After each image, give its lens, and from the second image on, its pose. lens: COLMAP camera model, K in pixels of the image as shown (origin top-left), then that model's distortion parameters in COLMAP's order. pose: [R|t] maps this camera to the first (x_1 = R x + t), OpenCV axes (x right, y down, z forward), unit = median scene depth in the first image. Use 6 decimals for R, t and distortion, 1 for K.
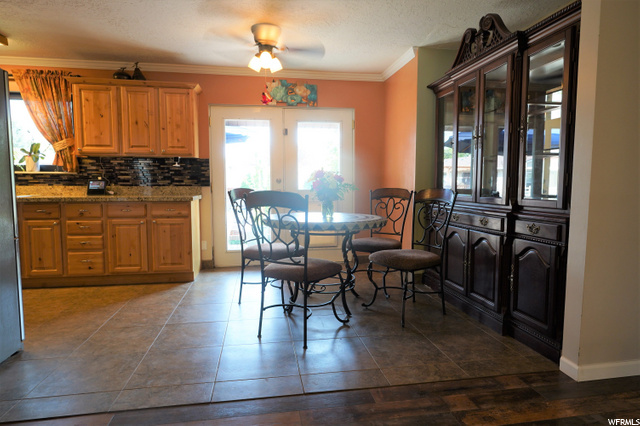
lens RADIAL K [[381.9, 0, 320.0], [0, 381.9, 213.0], [0, 0, 1]] dist [-0.000209, 0.000253]
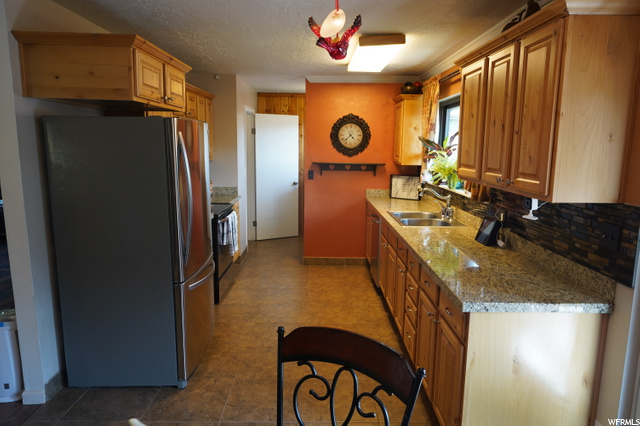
lens RADIAL K [[414.5, 0, 320.0], [0, 414.5, 213.0], [0, 0, 1]] dist [0.000567, 0.000369]
pose [[-0.160999, 0.153254, -0.974983, 0.100462], [-0.086471, 0.981881, 0.168617, -0.180288], [0.983159, 0.111455, -0.144830, 0.816948]]
